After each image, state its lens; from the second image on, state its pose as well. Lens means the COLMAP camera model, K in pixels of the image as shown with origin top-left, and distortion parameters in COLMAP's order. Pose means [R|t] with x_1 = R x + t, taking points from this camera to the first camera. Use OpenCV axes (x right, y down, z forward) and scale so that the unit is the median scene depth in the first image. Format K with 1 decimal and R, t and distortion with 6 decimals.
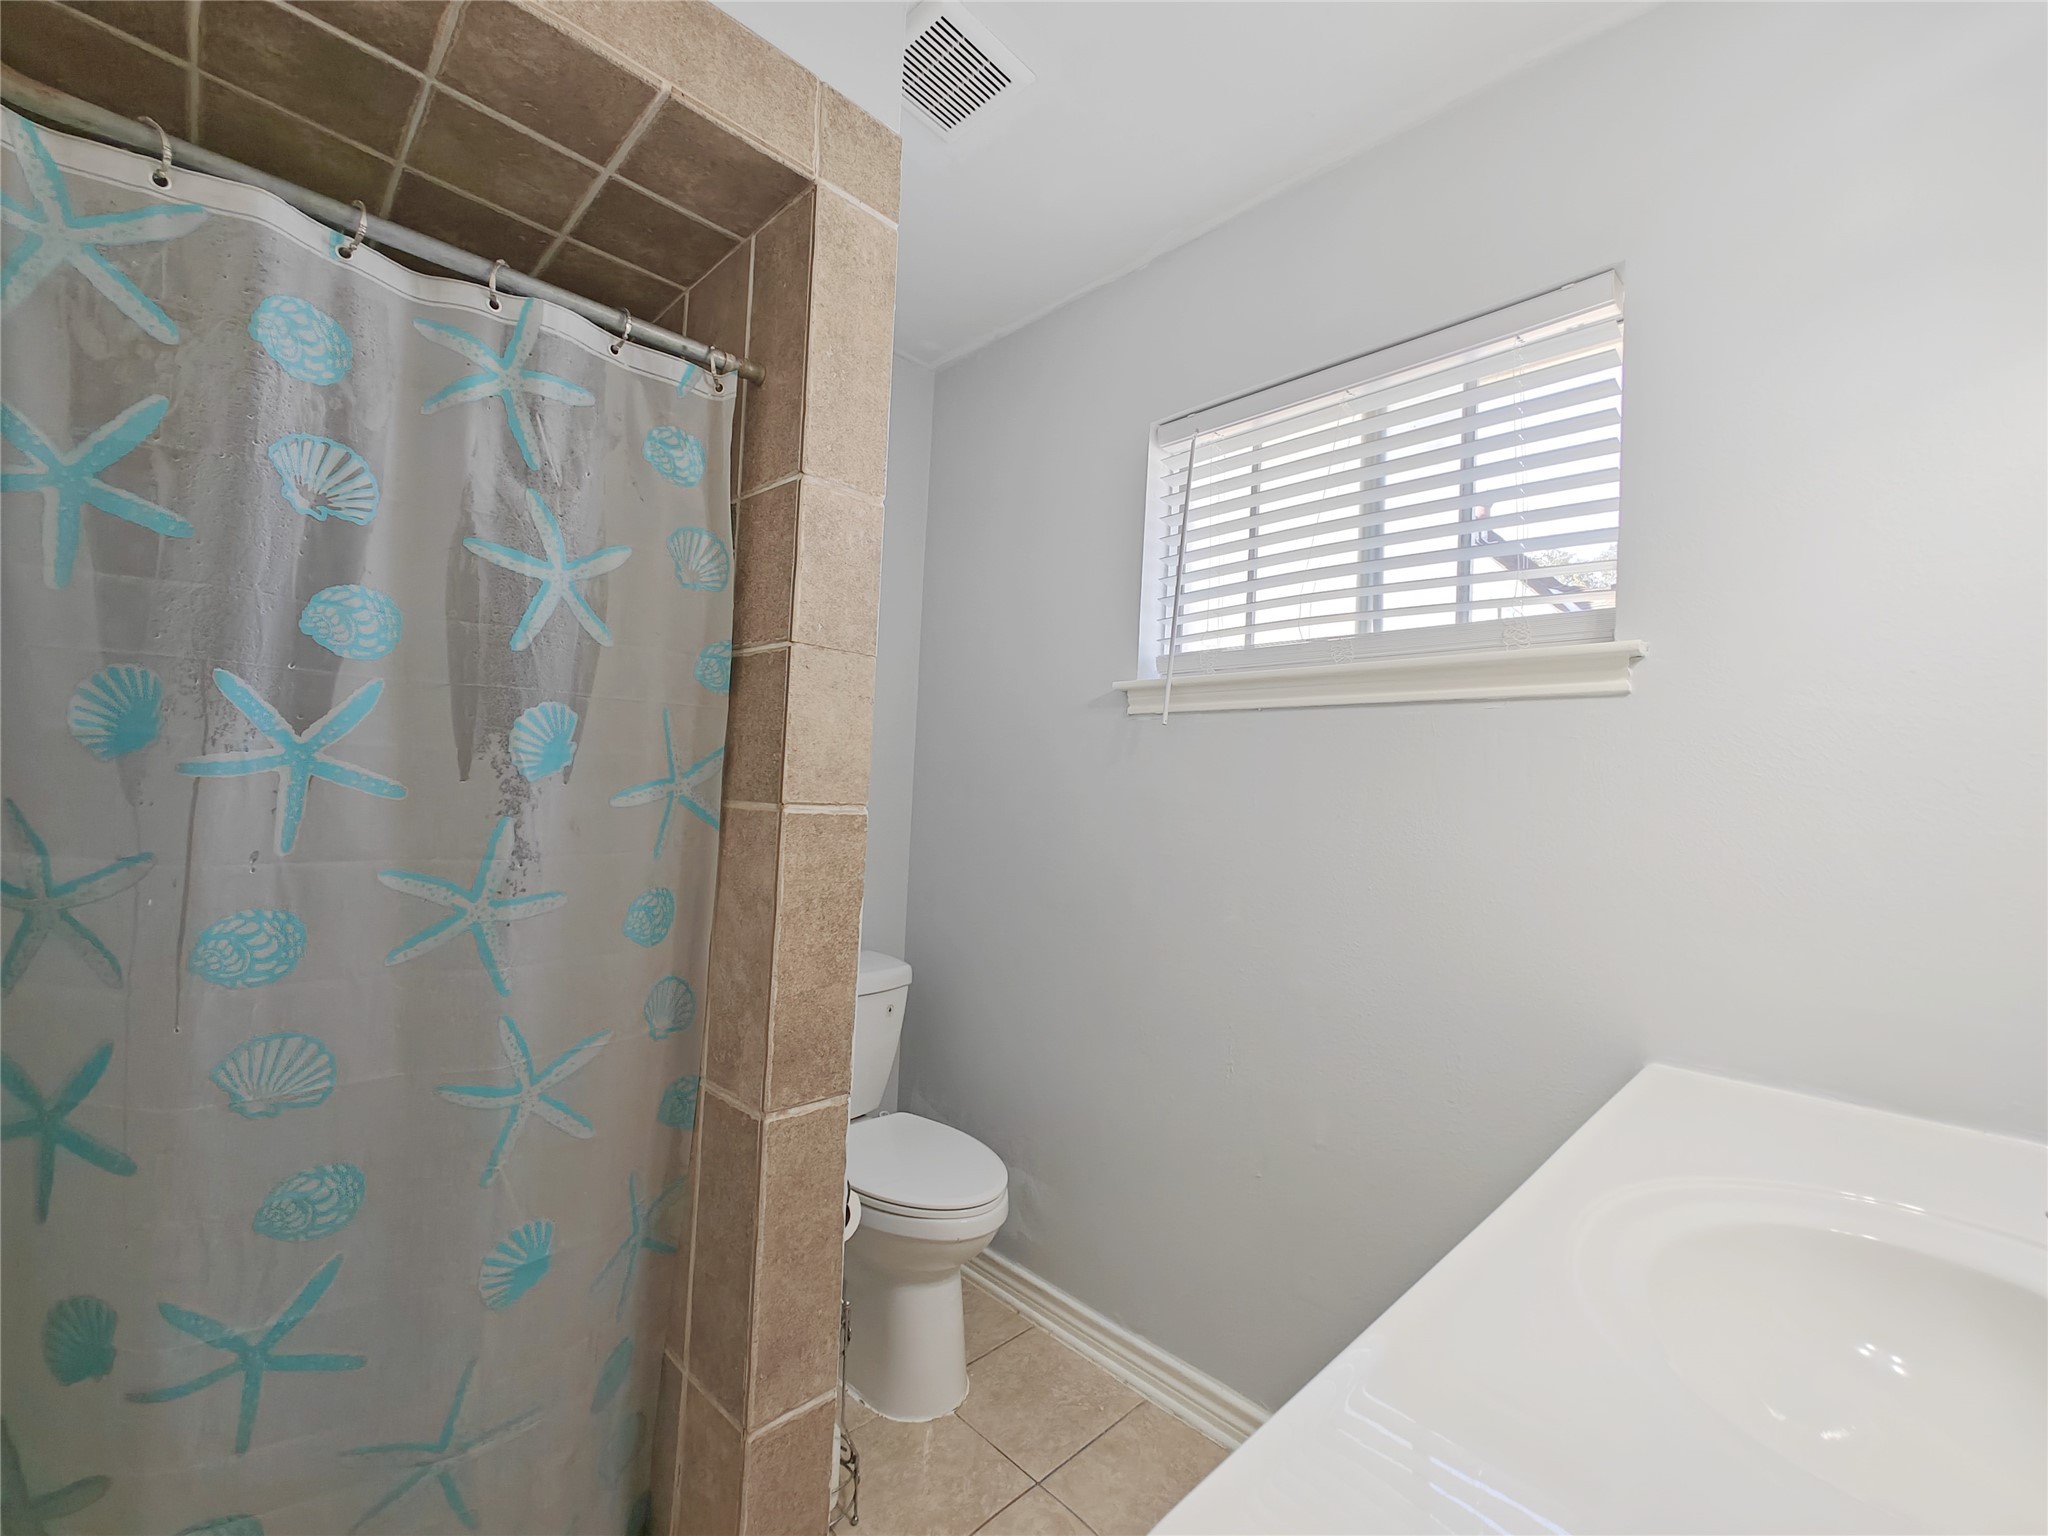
lens RADIAL K [[837.5, 0, 1024.4], [0, 837.5, 771.8], [0, 0, 1]] dist [0.002427, -0.000136]
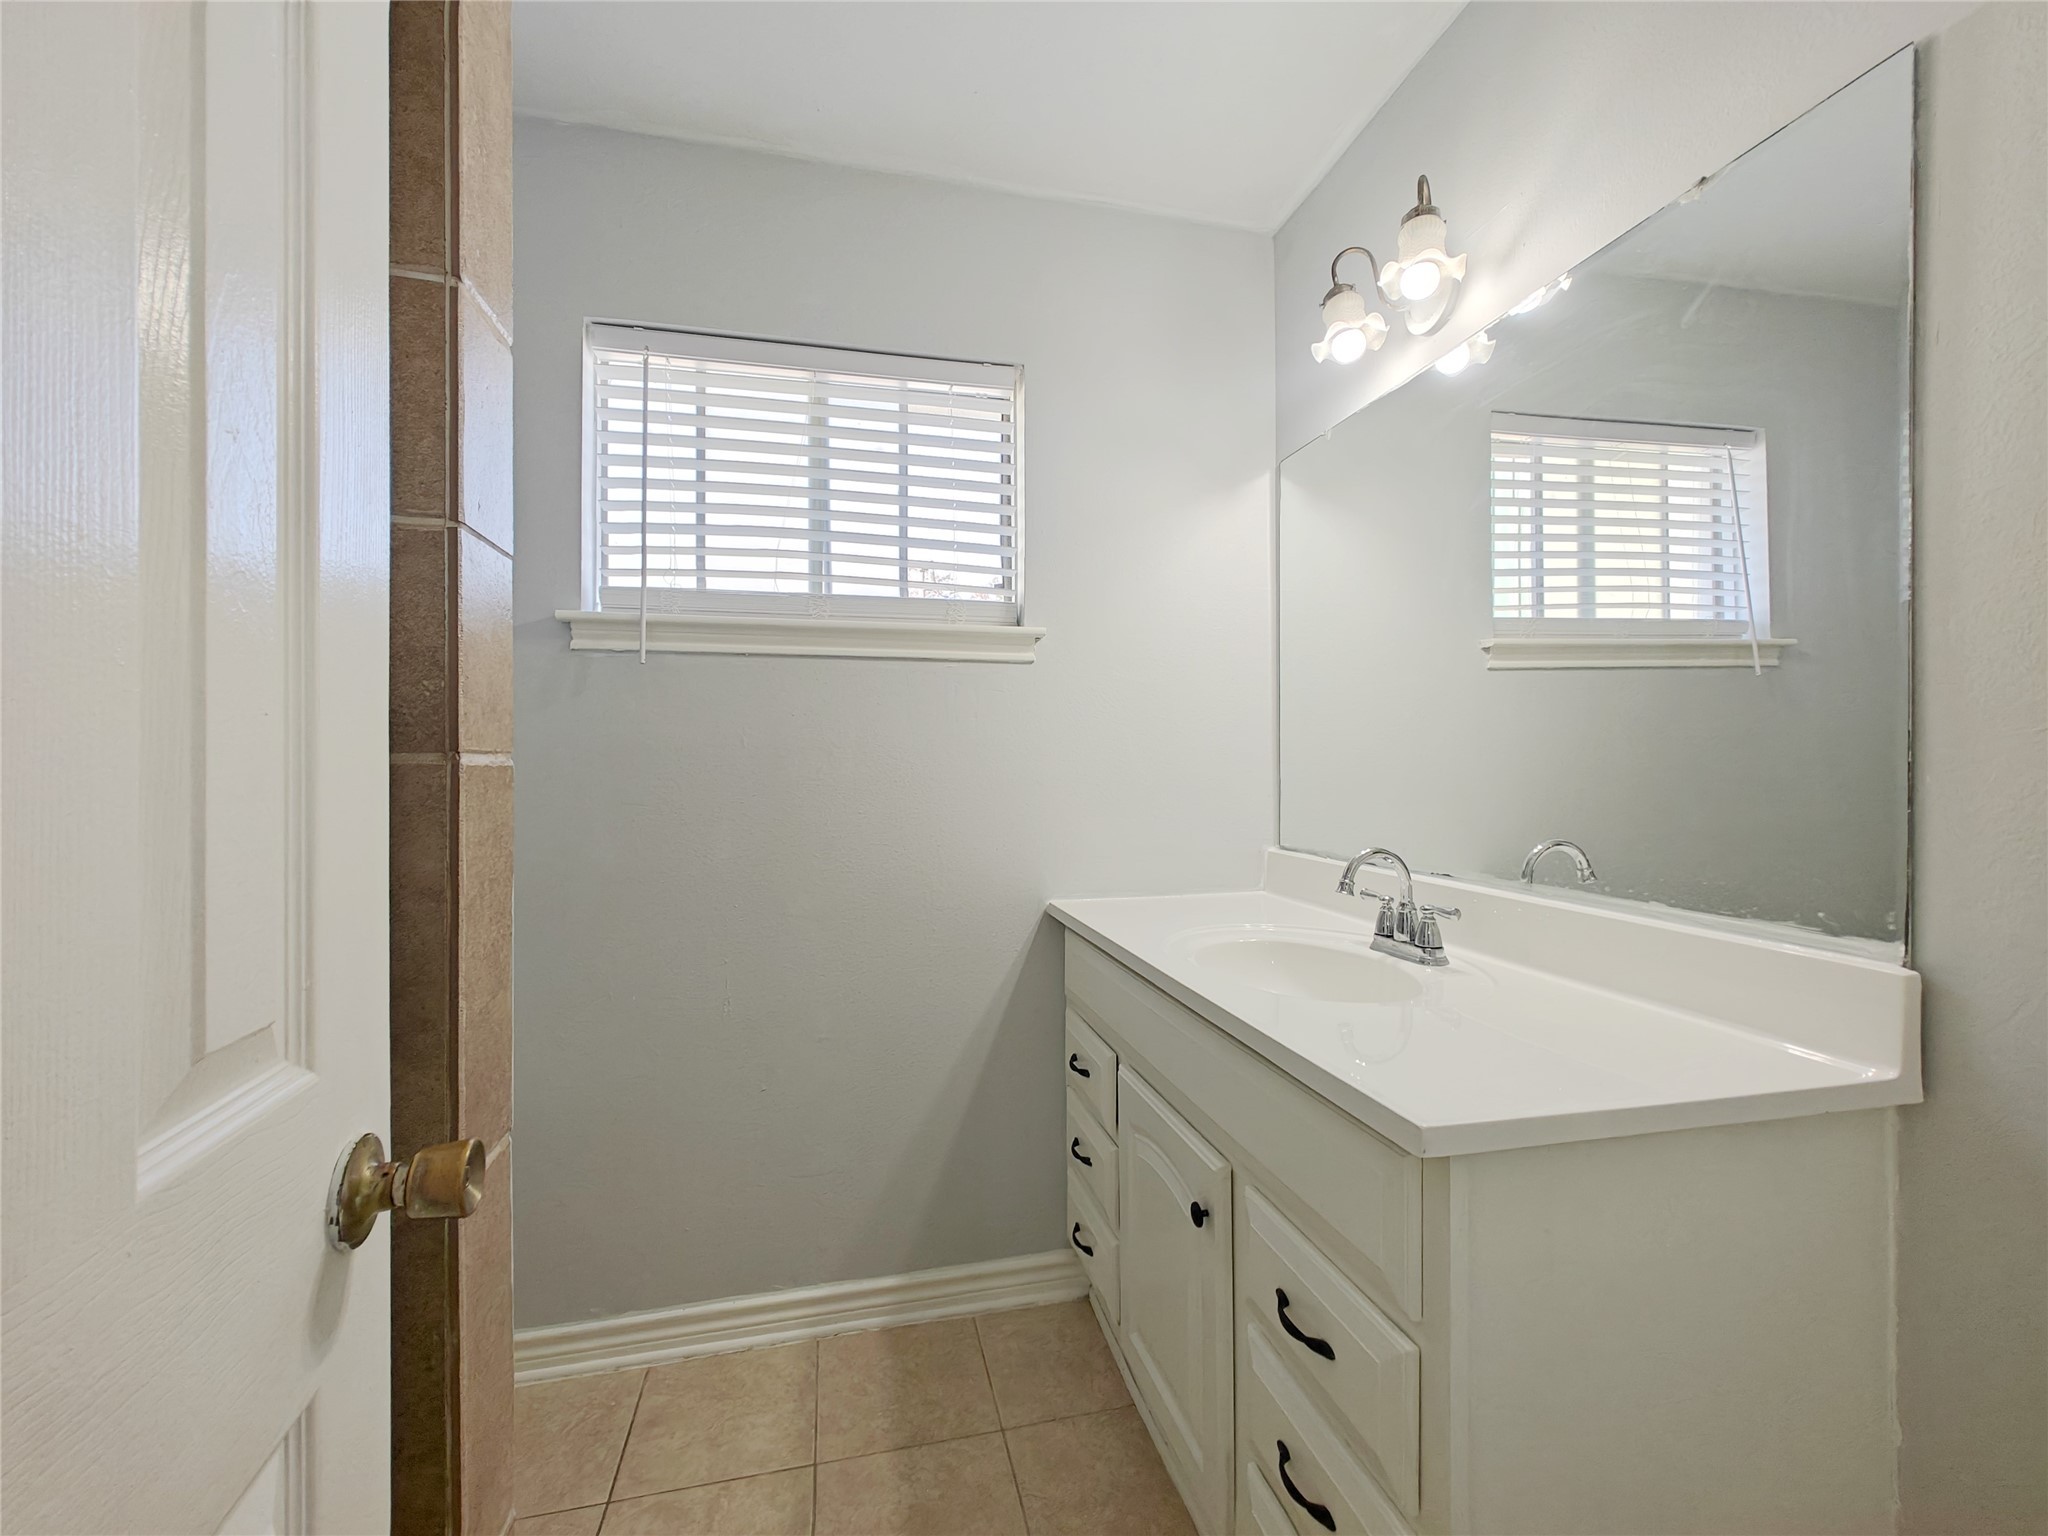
lens RADIAL K [[837.5, 0, 1018.2], [0, 837.5, 767.5], [0, 0, 1]] dist [0.002427, -0.000136]
pose [[0.538391, -0.049147, 0.841261, -0.423923], [0.003733, 0.998427, 0.055940, 0.008962], [-0.842687, -0.026977, 0.537728, 0.149437]]
